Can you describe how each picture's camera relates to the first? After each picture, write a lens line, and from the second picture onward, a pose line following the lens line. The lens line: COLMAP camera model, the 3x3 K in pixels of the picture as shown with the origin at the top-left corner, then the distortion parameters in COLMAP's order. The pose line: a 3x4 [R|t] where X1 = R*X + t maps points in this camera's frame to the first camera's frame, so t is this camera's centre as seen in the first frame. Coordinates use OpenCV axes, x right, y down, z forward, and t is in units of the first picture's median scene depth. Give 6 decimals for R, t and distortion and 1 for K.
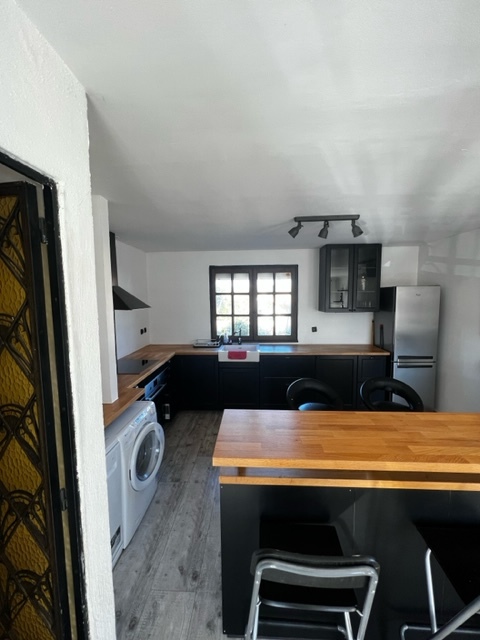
lens RADIAL K [[256.5, 0, 242.0], [0, 256.5, 318.1], [0, 0, 1]] dist [-0.000864, 0.000099]
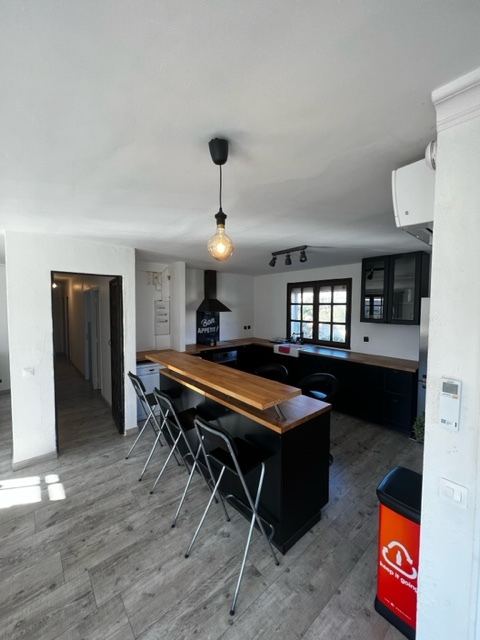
lens RADIAL K [[256.5, 0, 242.0], [0, 256.5, 318.1], [0, 0, 1]] dist [-0.000864, 0.000099]
pose [[0.680108, 0.048790, -0.731486, 0.710802], [-0.078134, 0.996924, -0.006152, 0.004759], [0.728936, 0.061338, 0.681829, -0.073998]]
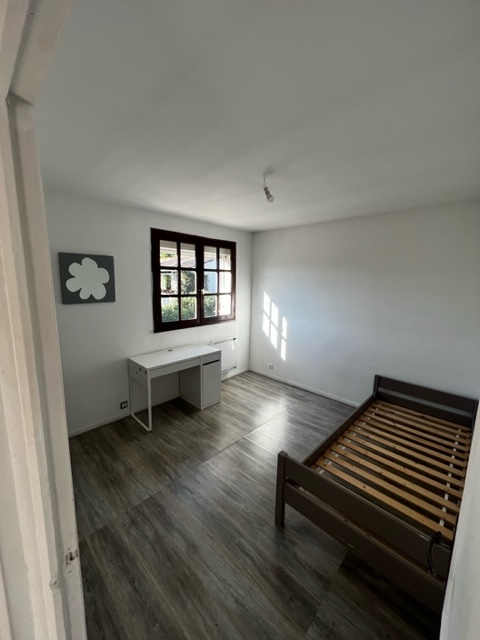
lens RADIAL K [[256.5, 0, 242.0], [0, 256.5, 318.1], [0, 0, 1]] dist [-0.000864, 0.000099]
pose [[0.656855, -0.093683, 0.748174, -0.535931], [0.040566, 0.995205, 0.089001, -0.004393], [-0.752925, -0.028110, 0.657506, 0.330630]]
